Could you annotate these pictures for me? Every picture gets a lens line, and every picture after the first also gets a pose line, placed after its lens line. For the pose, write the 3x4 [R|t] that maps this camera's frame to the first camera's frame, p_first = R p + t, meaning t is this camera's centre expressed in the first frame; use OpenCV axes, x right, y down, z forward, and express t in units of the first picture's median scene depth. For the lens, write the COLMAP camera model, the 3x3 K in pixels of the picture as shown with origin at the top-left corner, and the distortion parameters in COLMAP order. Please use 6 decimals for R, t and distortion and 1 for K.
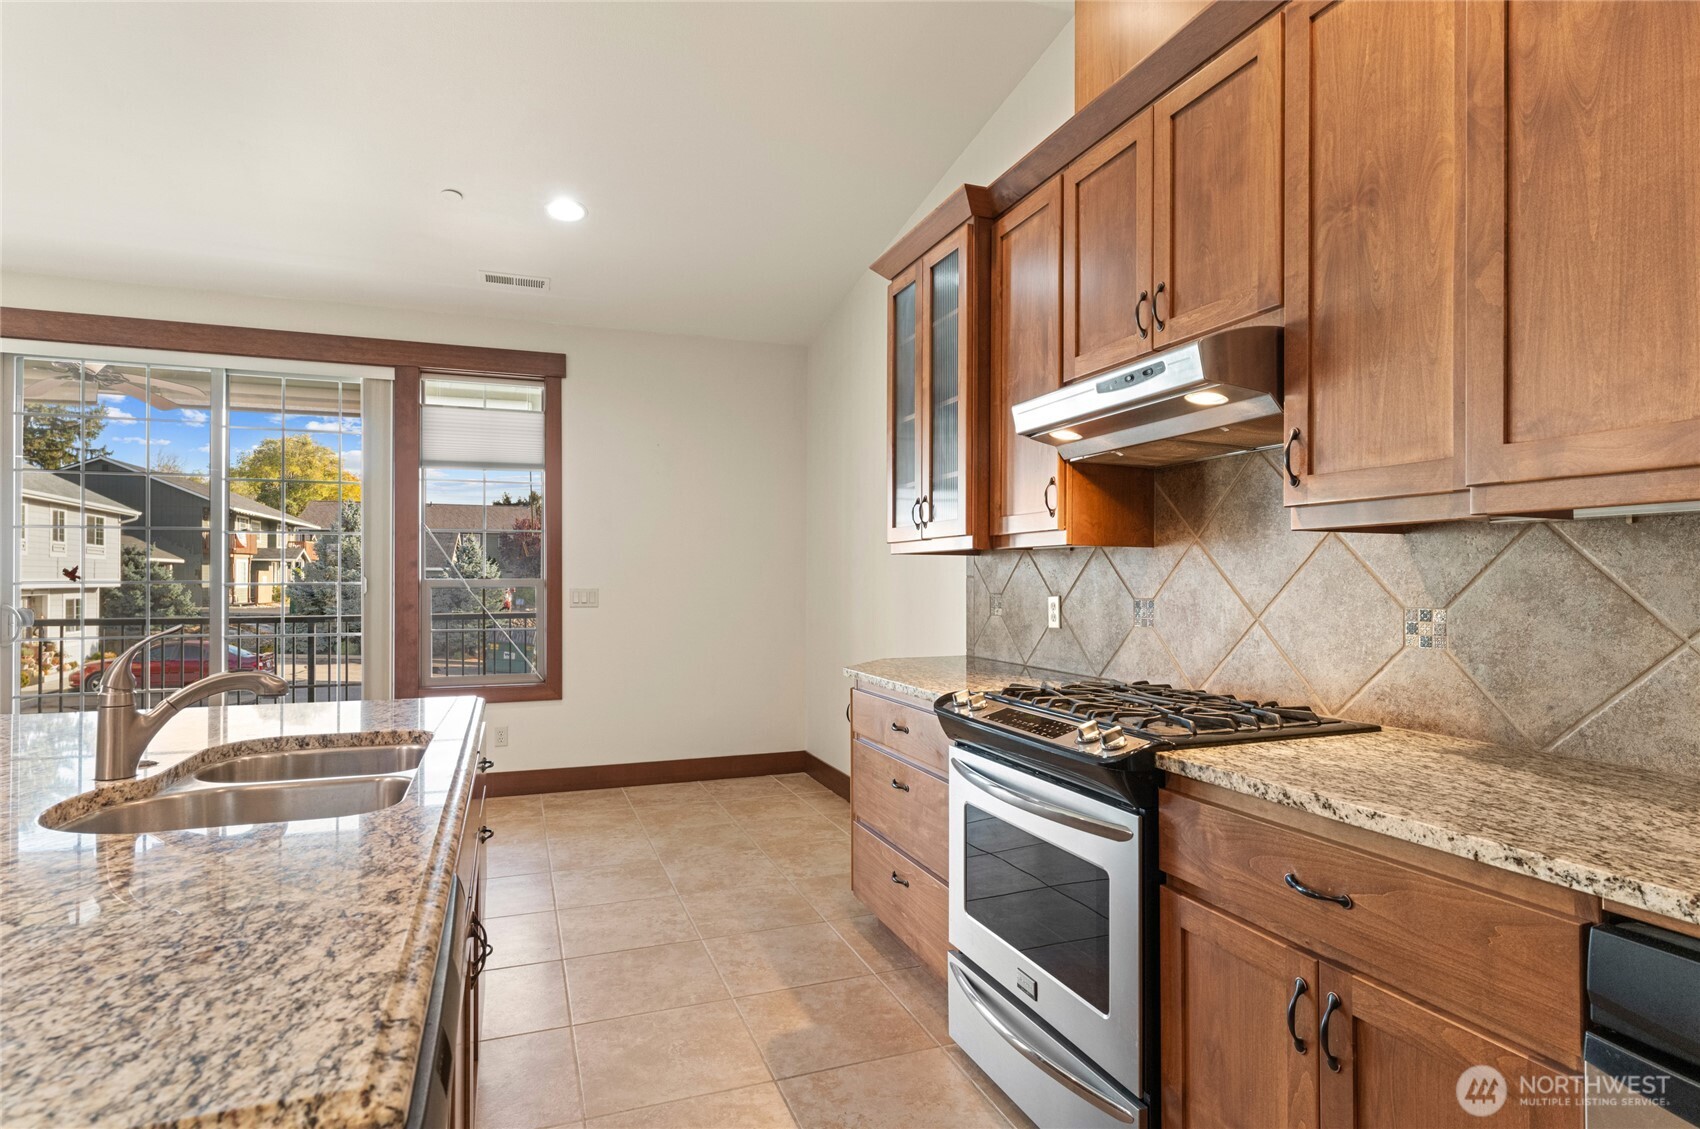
lens RADIAL K [[891.4, 0, 825.2], [0, 891.4, 573.0], [0, 0, 1]] dist [-0.003893, 0.001724]
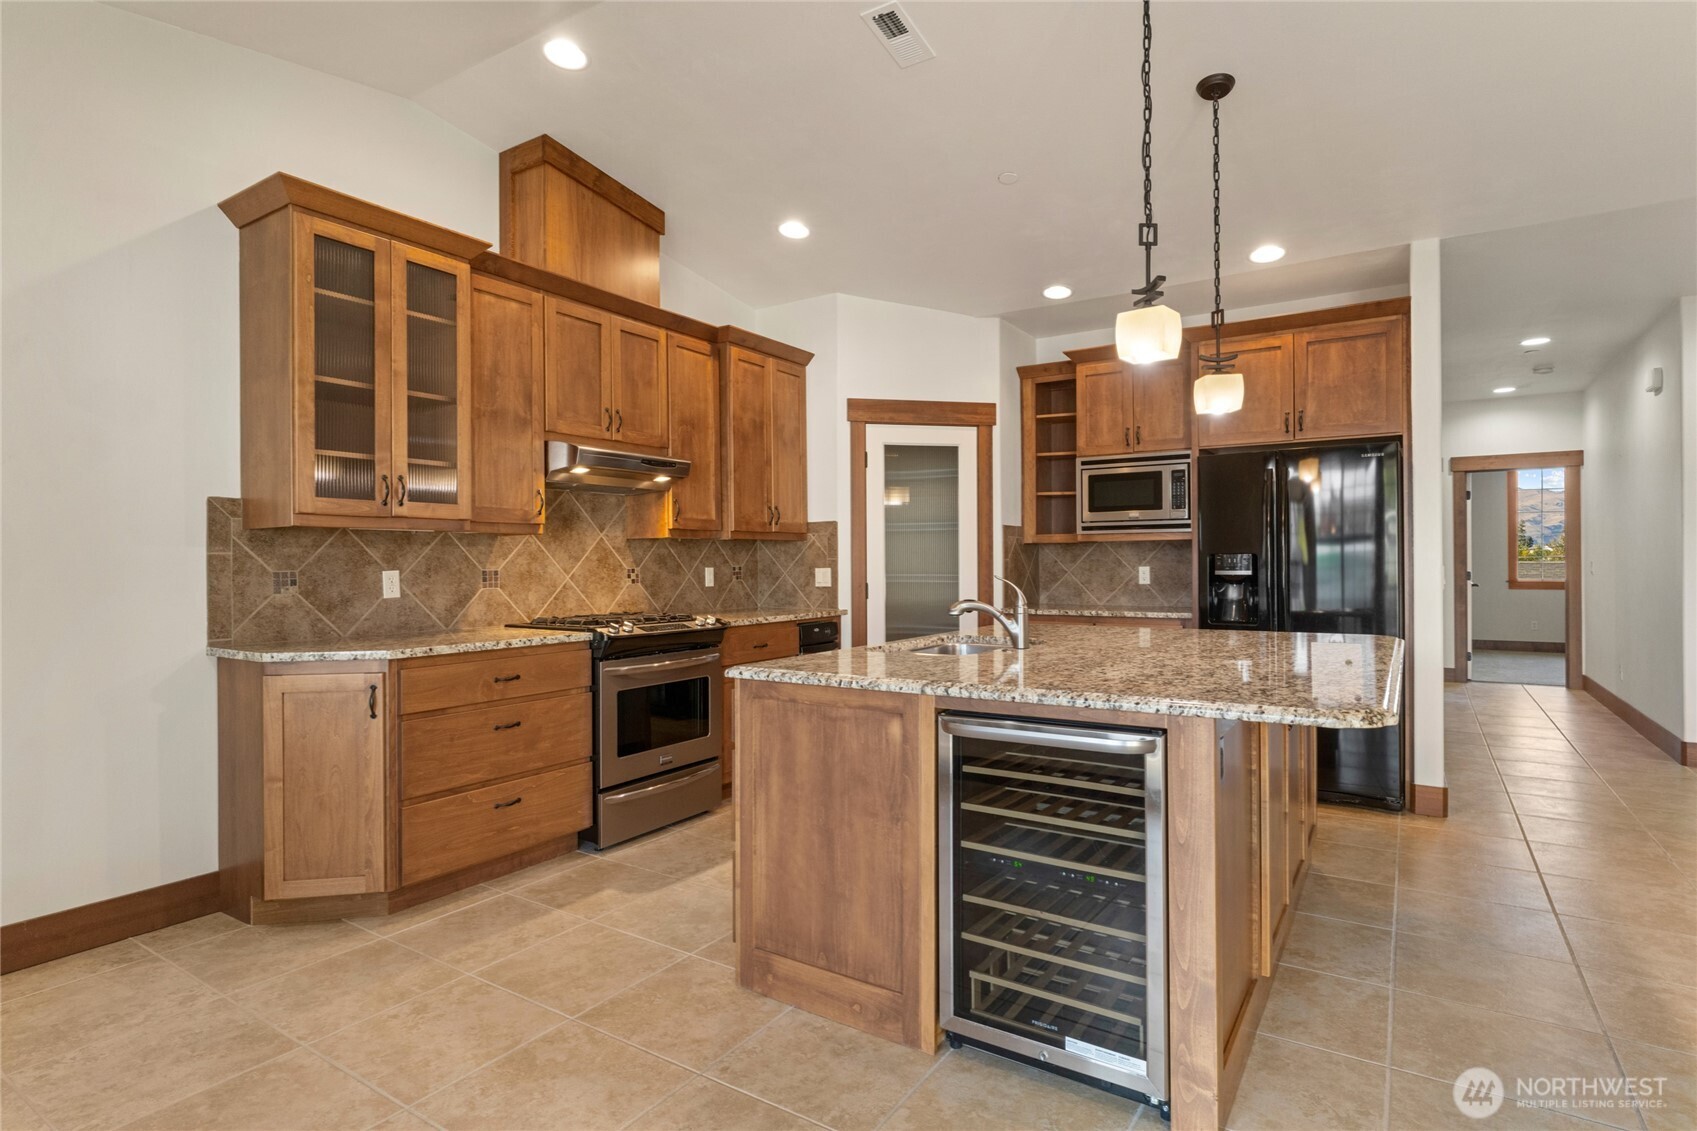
lens RADIAL K [[873.1, 0, 836.3], [0, 873.1, 561.8], [0, 0, 1]] dist [-0.008473, 0.003301]
pose [[-0.601999, 0.002930, 0.798491, -1.340989], [-0.000909, 0.999990, -0.004354, 0.024476], [-0.798496, -0.003347, -0.601991, 1.608140]]
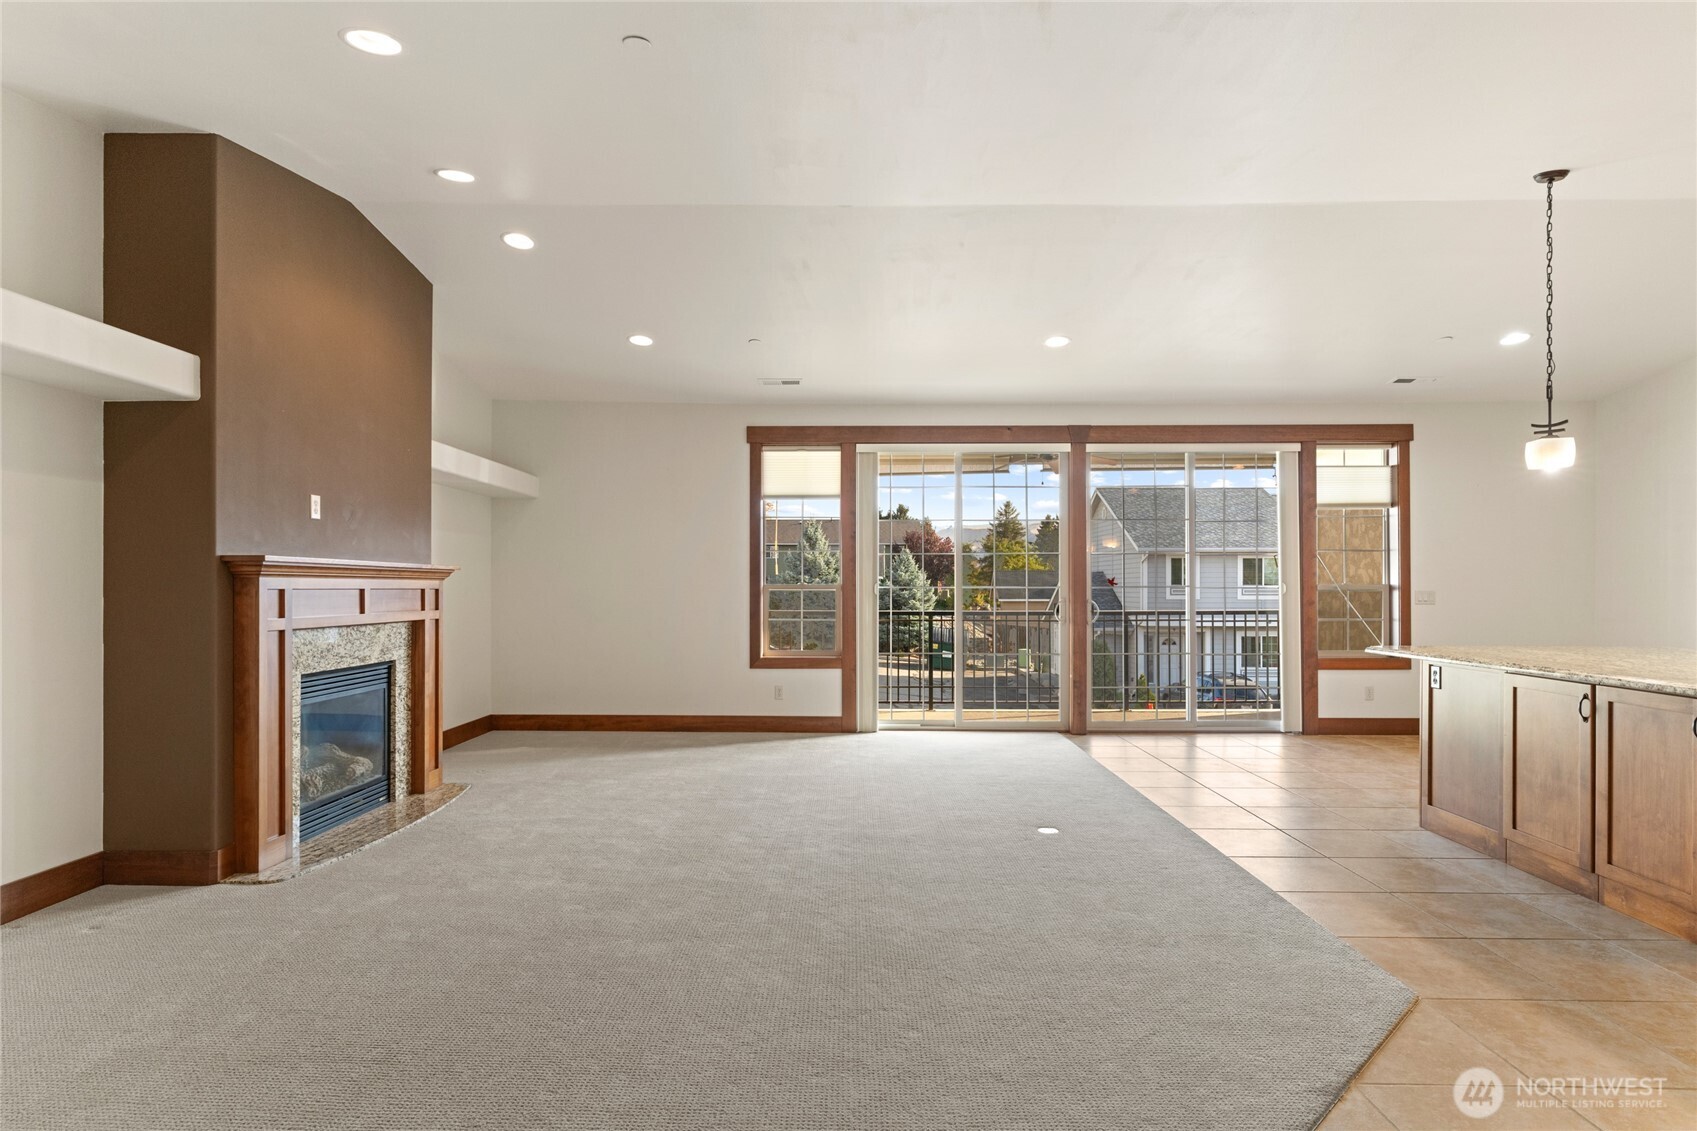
lens RADIAL K [[873.1, 0, 844.0], [0, 873.1, 587.8], [0, 0, 1]] dist [-0.008473, 0.003301]
pose [[0.935452, -0.000921, -0.353453, -1.436008], [0.003999, 0.999960, 0.007978, -0.003391], [0.353431, -0.008877, 0.935418, -1.345294]]
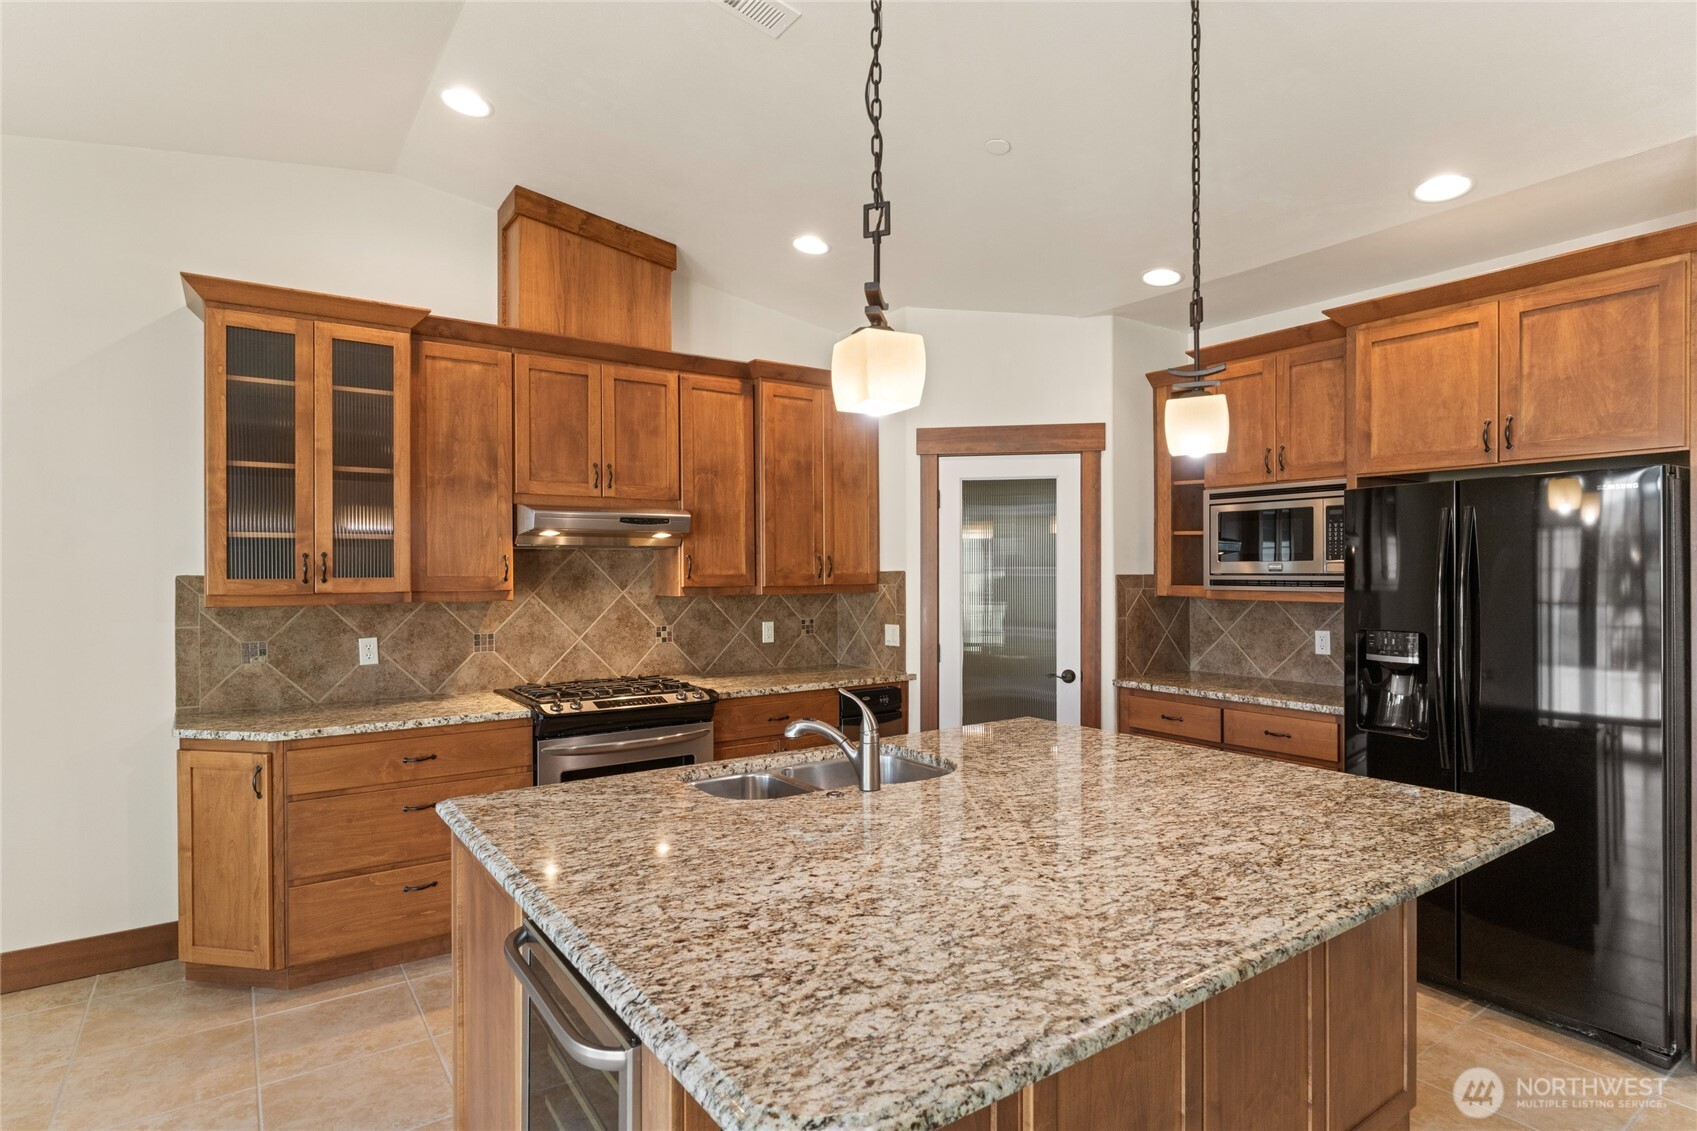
lens RADIAL K [[873.1, 0, 838.9], [0, 873.1, 571.0], [0, 0, 1]] dist [-0.008473, 0.003301]
pose [[-0.261488, -0.002983, 0.965202, -1.385870], [-0.004581, 0.999988, 0.001849, -0.092460], [-0.965196, -0.003938, -0.261499, 0.909501]]
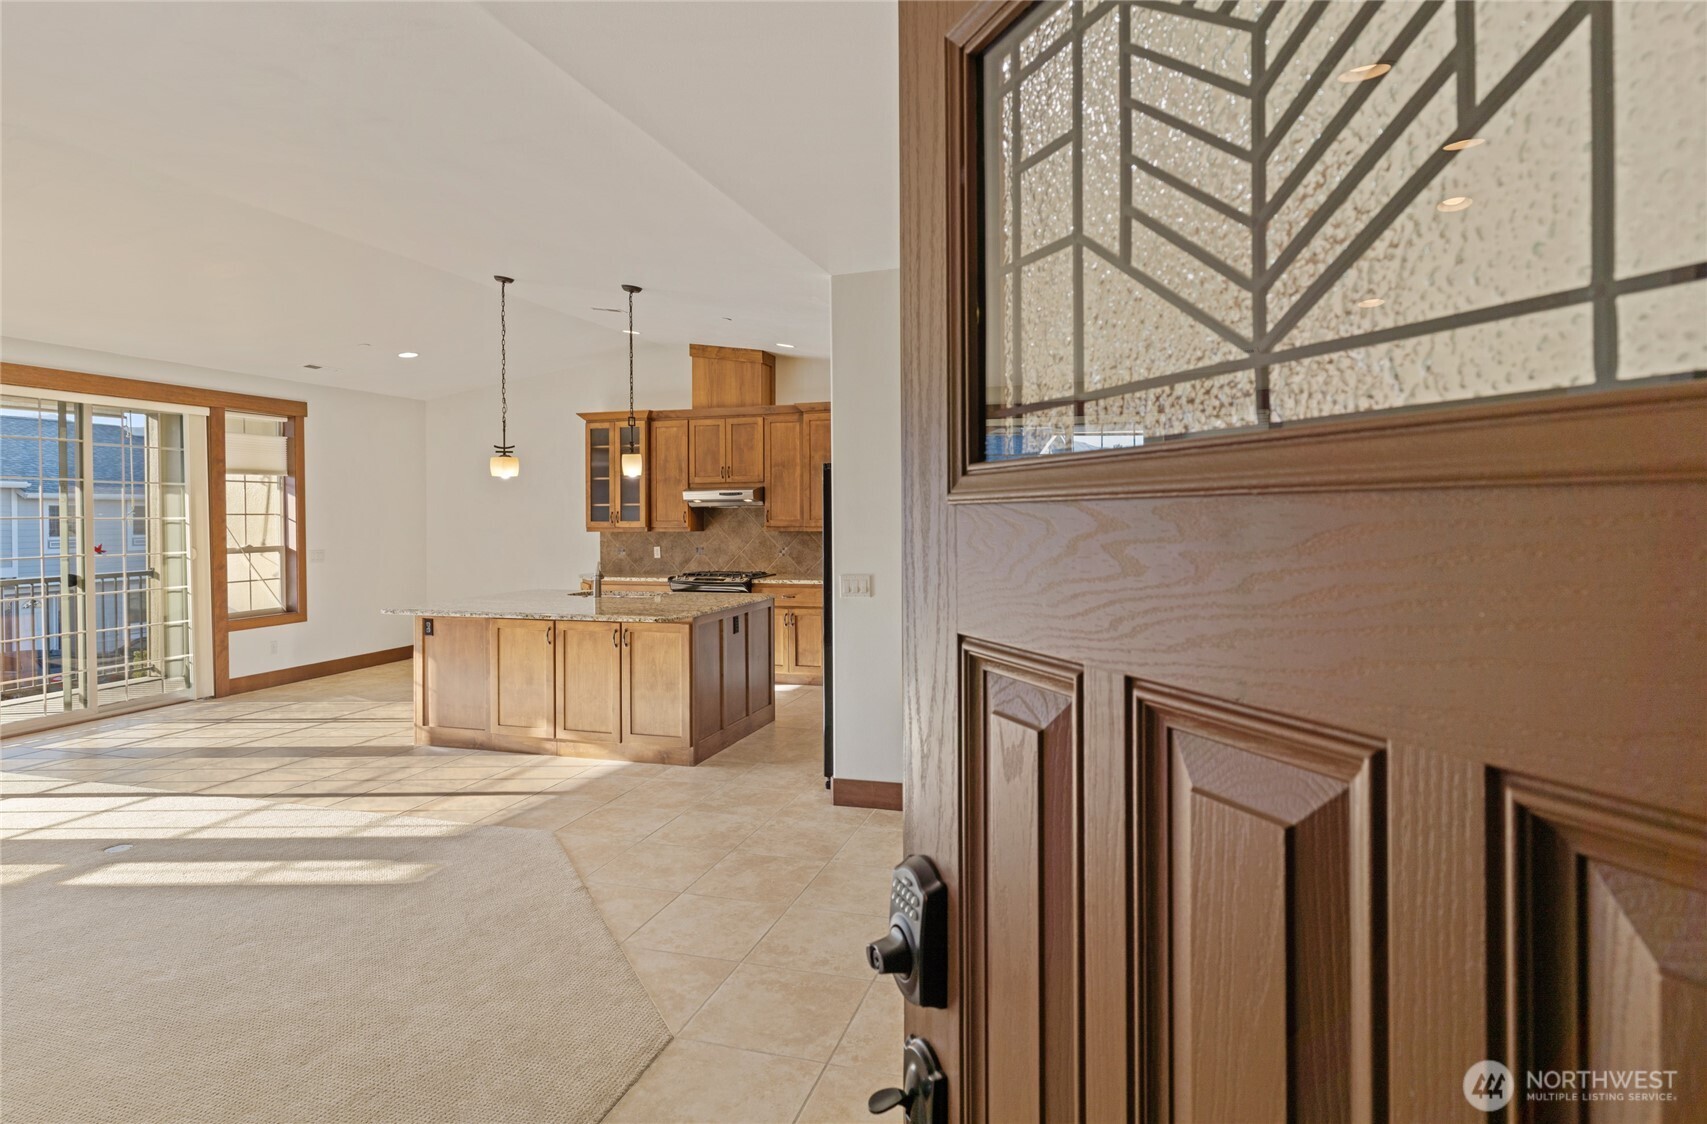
lens RADIAL K [[903.6, 0, 871.3], [0, 903.6, 522.8], [0, 0, 1]] dist [-0.016495, 0.000075]
pose [[0.579522, -0.010419, 0.814890, -2.235825], [-0.000232, 0.999916, 0.012950, -0.115678], [-0.814956, -0.007694, 0.579471, -1.621032]]
